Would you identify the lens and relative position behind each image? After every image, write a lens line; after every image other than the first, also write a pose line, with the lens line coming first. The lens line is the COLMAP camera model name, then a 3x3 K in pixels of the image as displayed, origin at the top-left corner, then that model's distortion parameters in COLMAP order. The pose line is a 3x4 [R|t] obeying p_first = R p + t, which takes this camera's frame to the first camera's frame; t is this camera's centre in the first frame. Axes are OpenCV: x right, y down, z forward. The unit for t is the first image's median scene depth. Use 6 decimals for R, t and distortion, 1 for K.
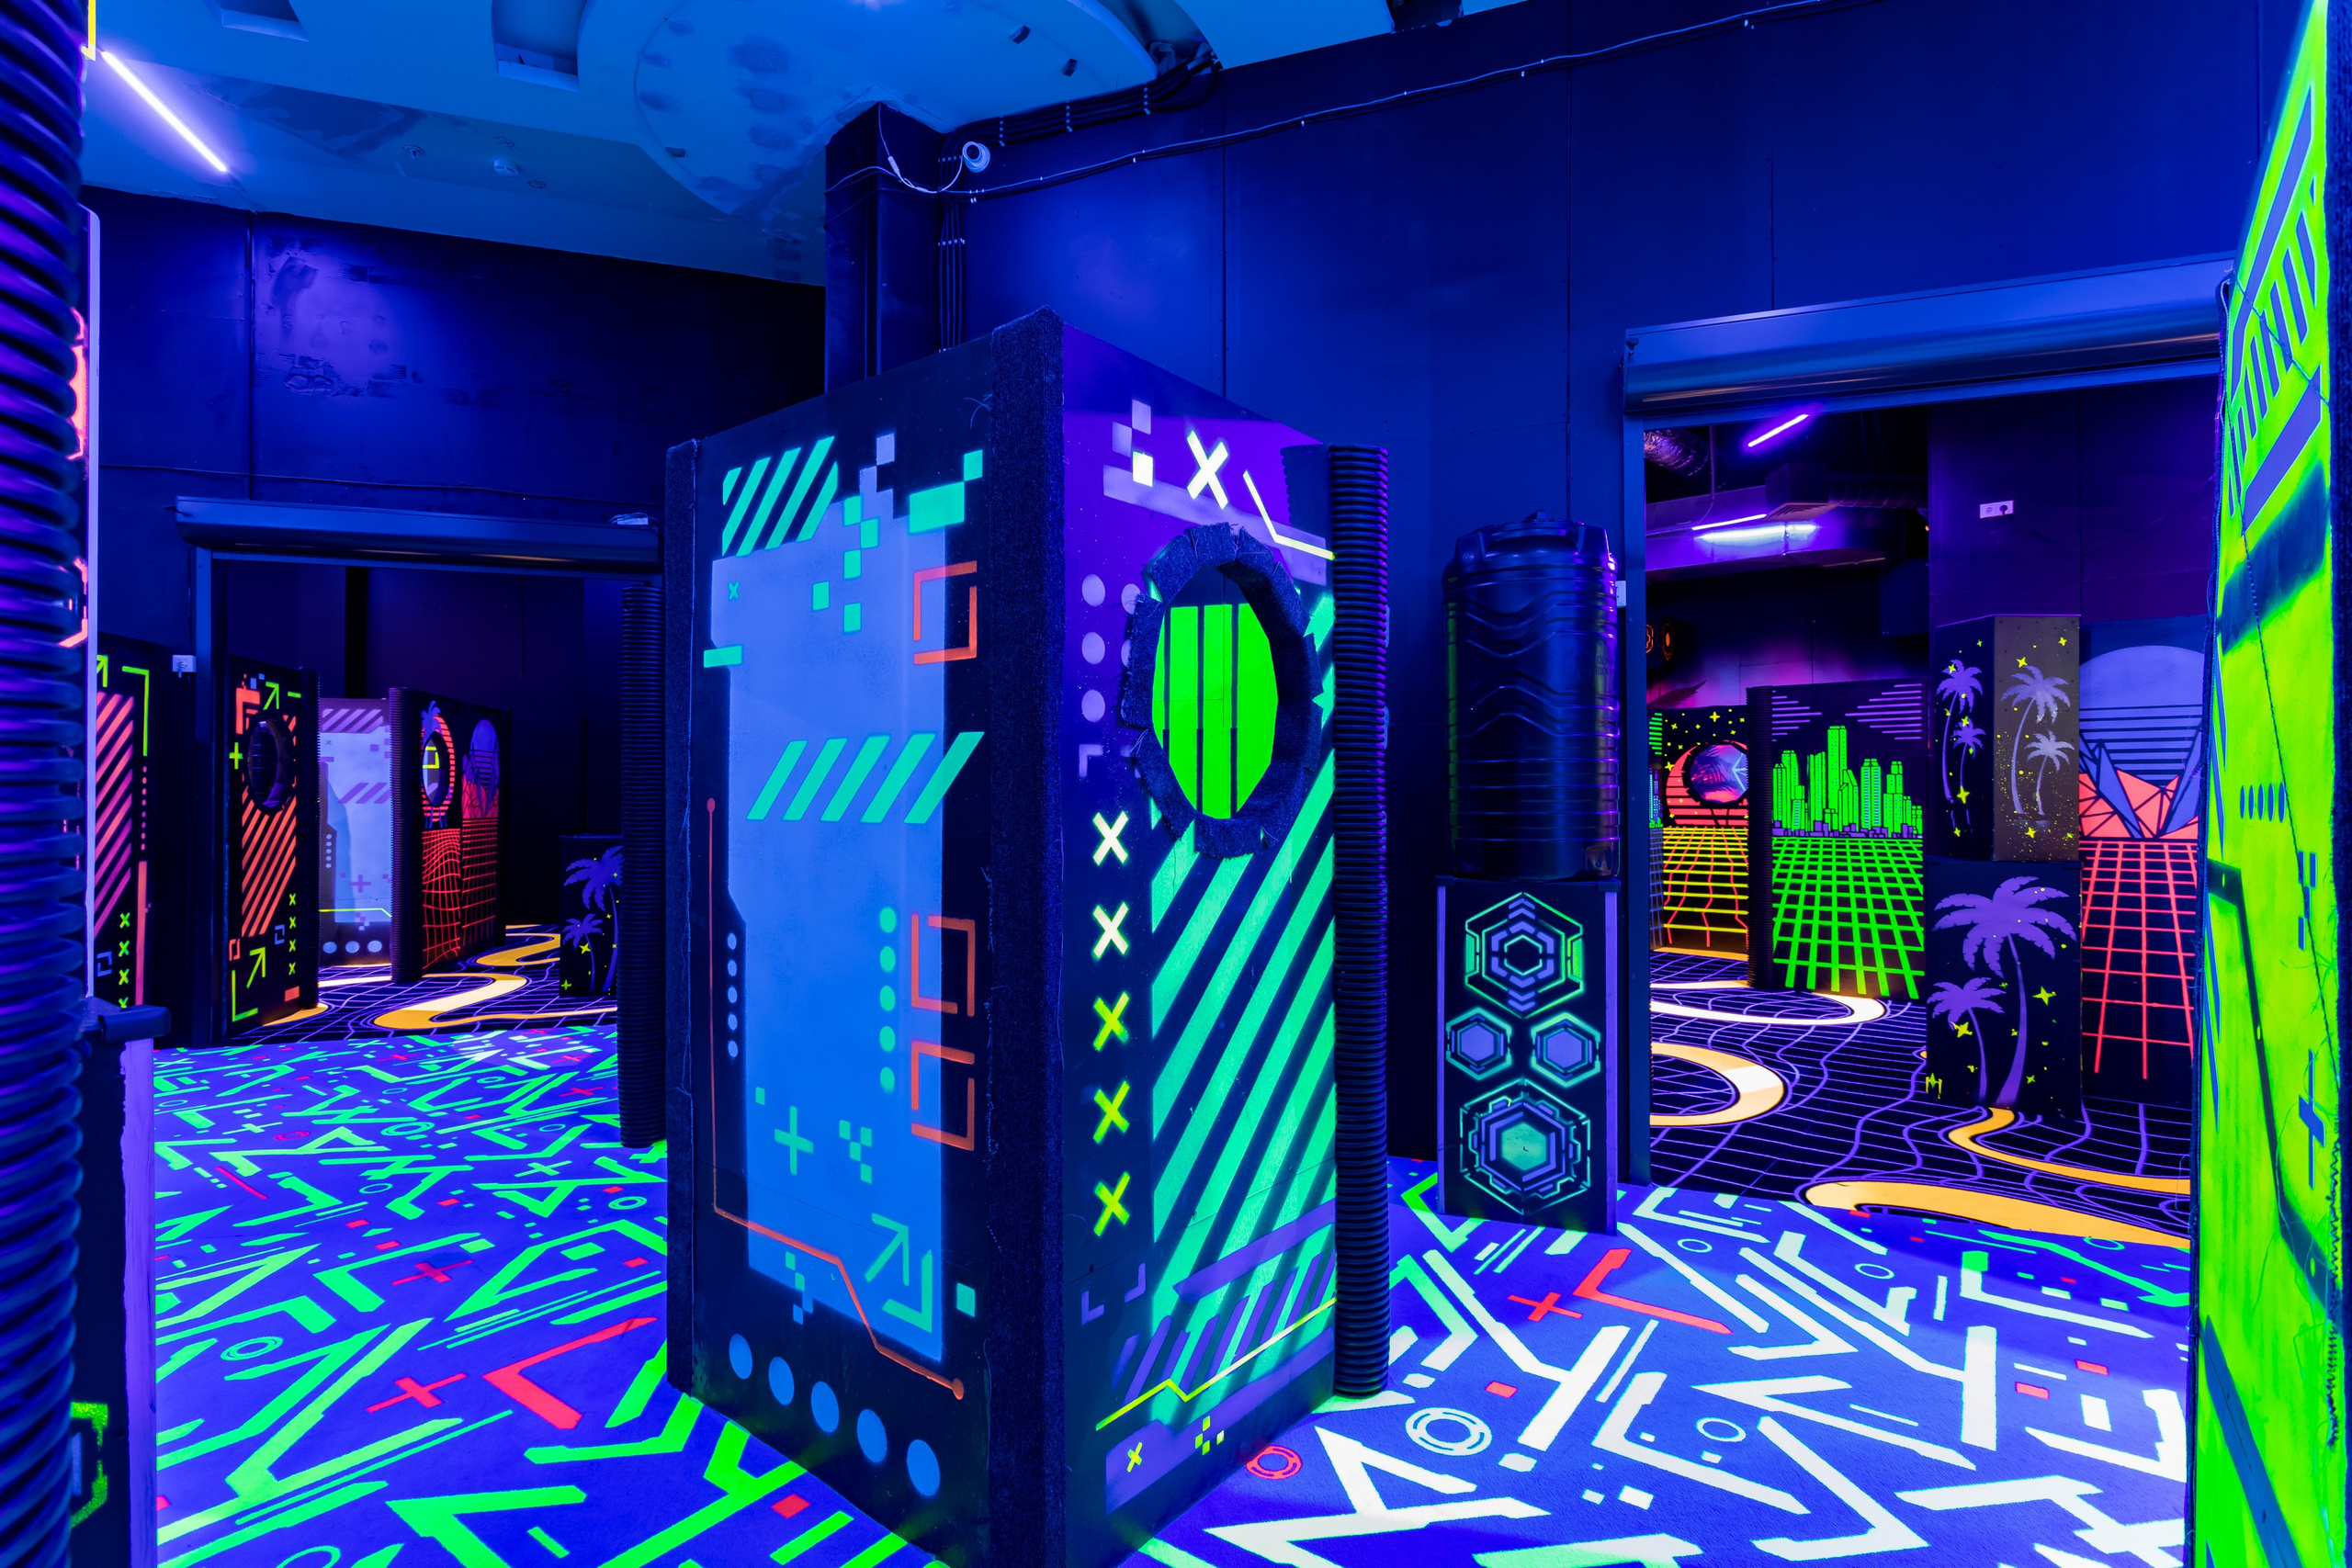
lens RADIAL K [[1121.6, 0, 1163.9], [0, 1121.6, 784.8], [0, 0, 1]] dist [0.004050, 0.000544]
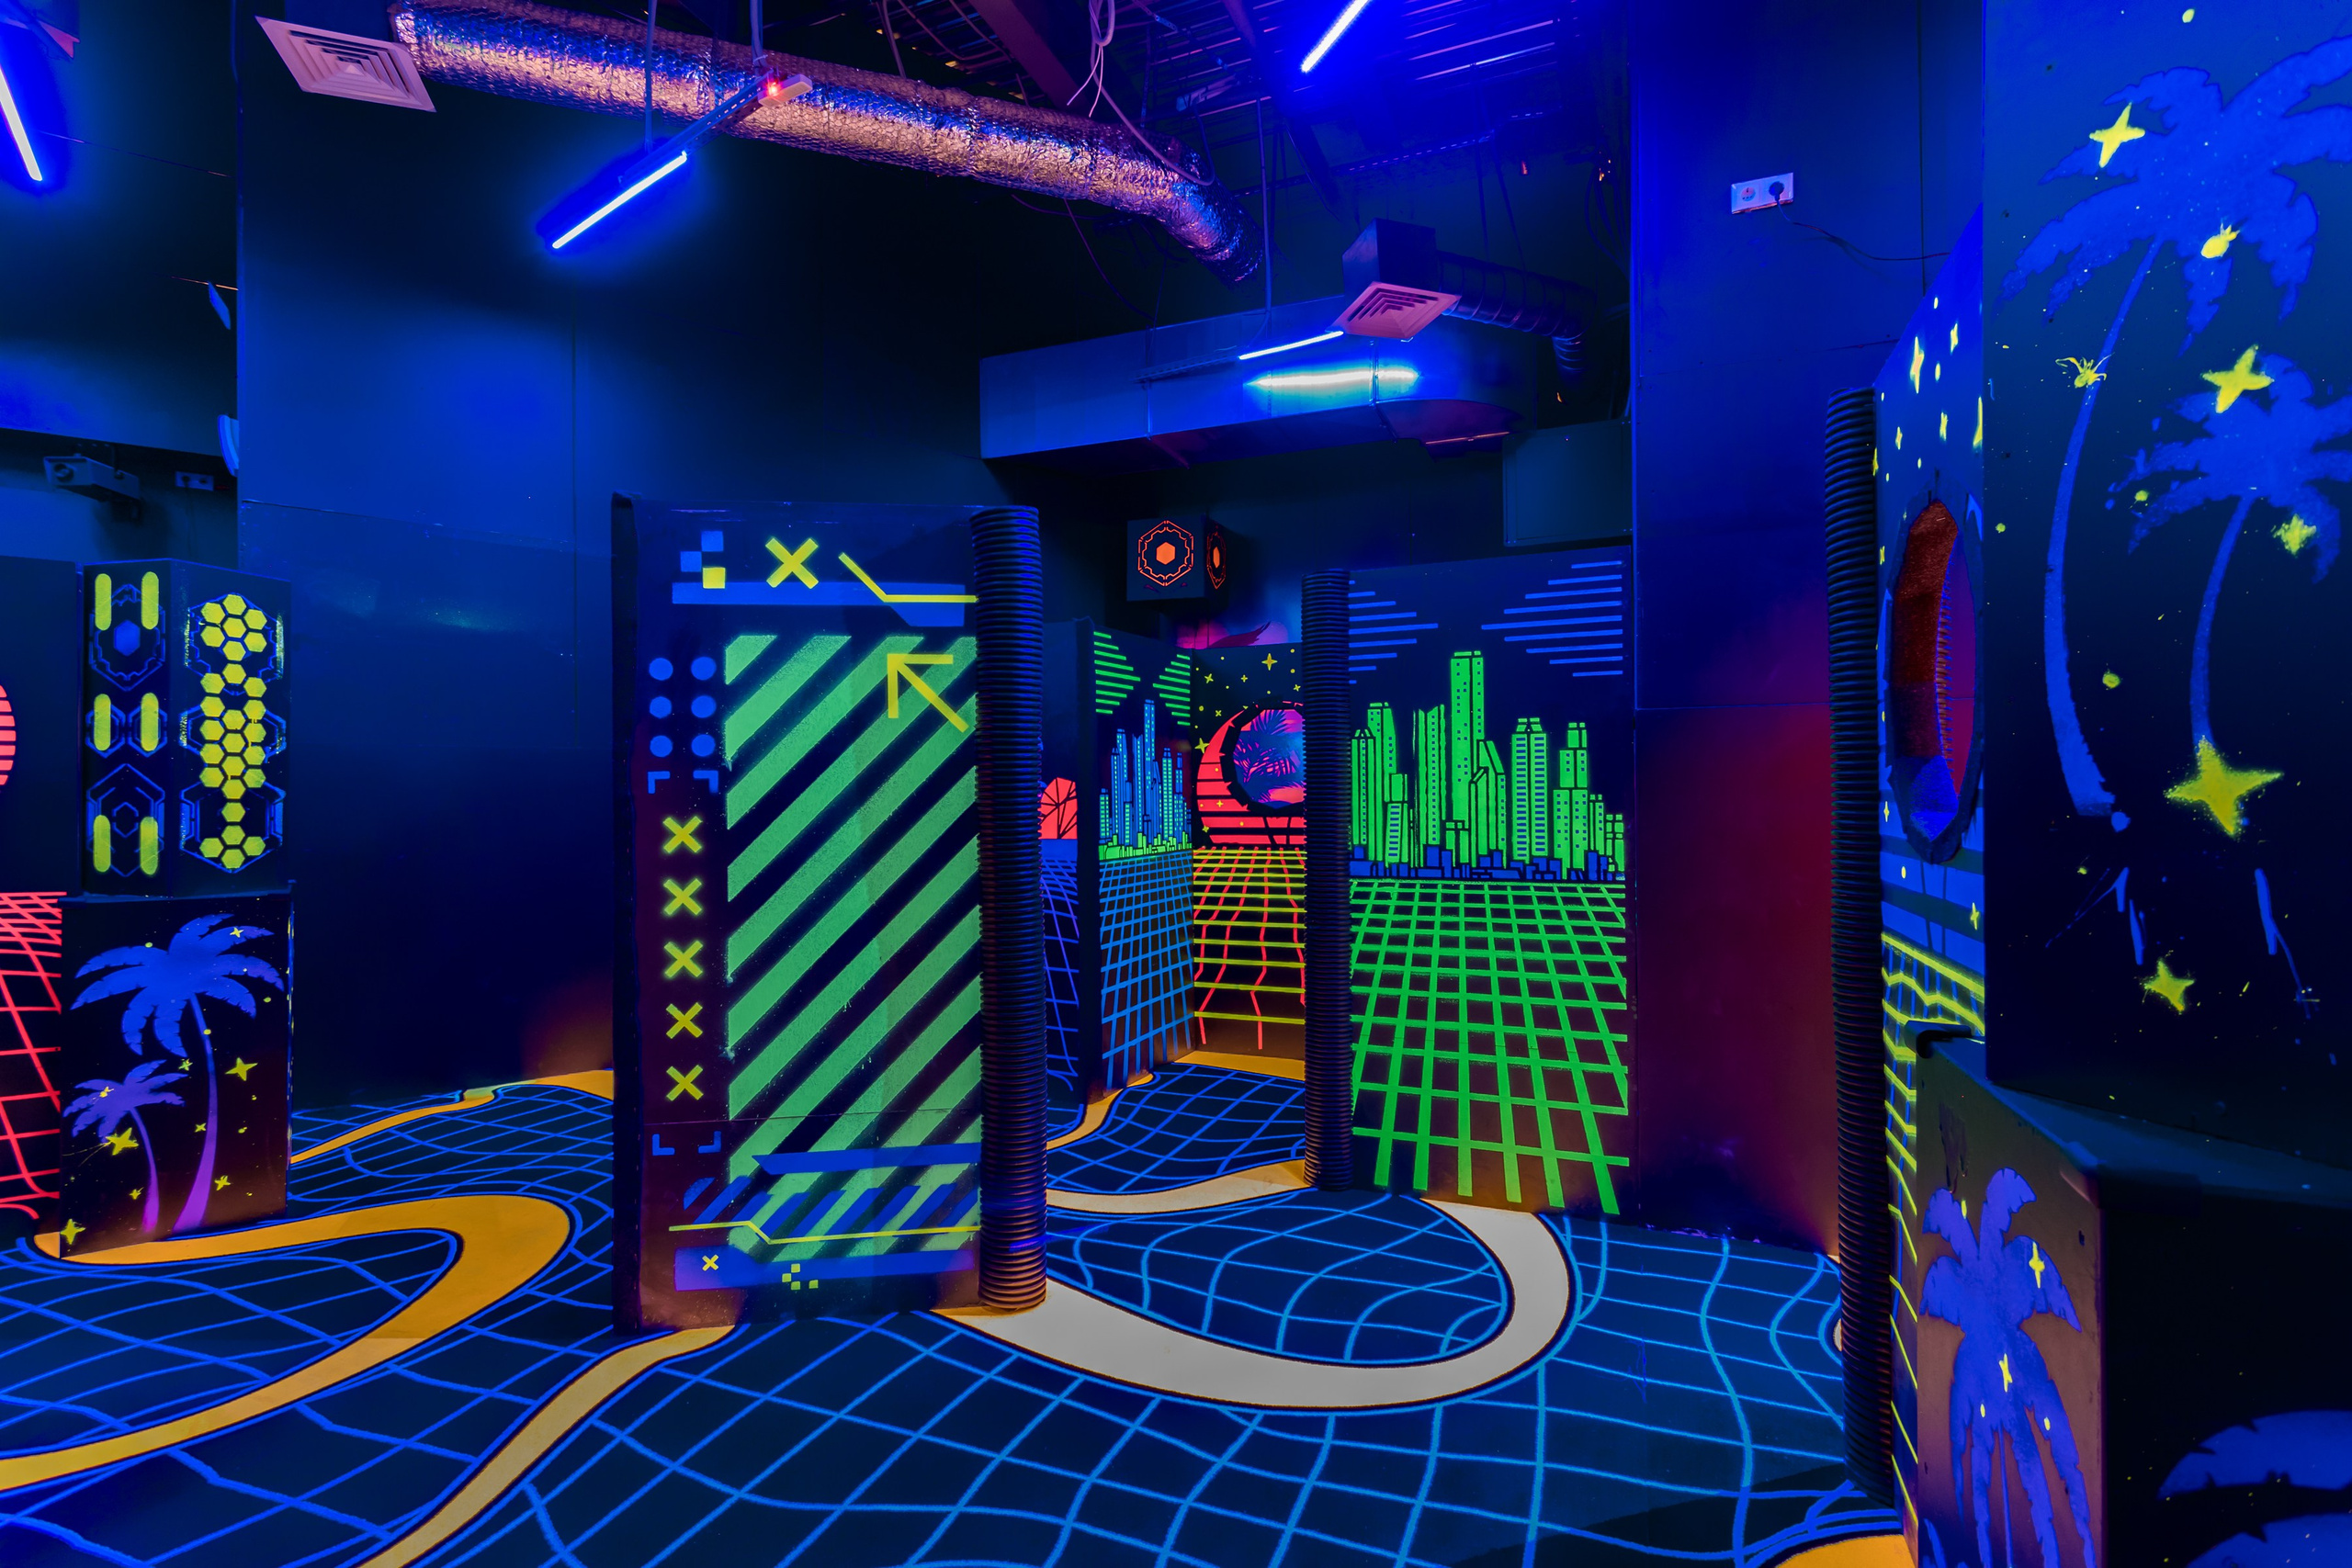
lens RADIAL K [[1121.6, 0, 1163.9], [0, 1121.6, 784.8], [0, 0, 1]] dist [0.004050, 0.000544]
pose [[0.950782, -0.002590, 0.309849, 0.321070], [0.002631, 0.999996, 0.000286, 0.005230], [-0.309848, 0.000544, 0.950786, 0.573944]]
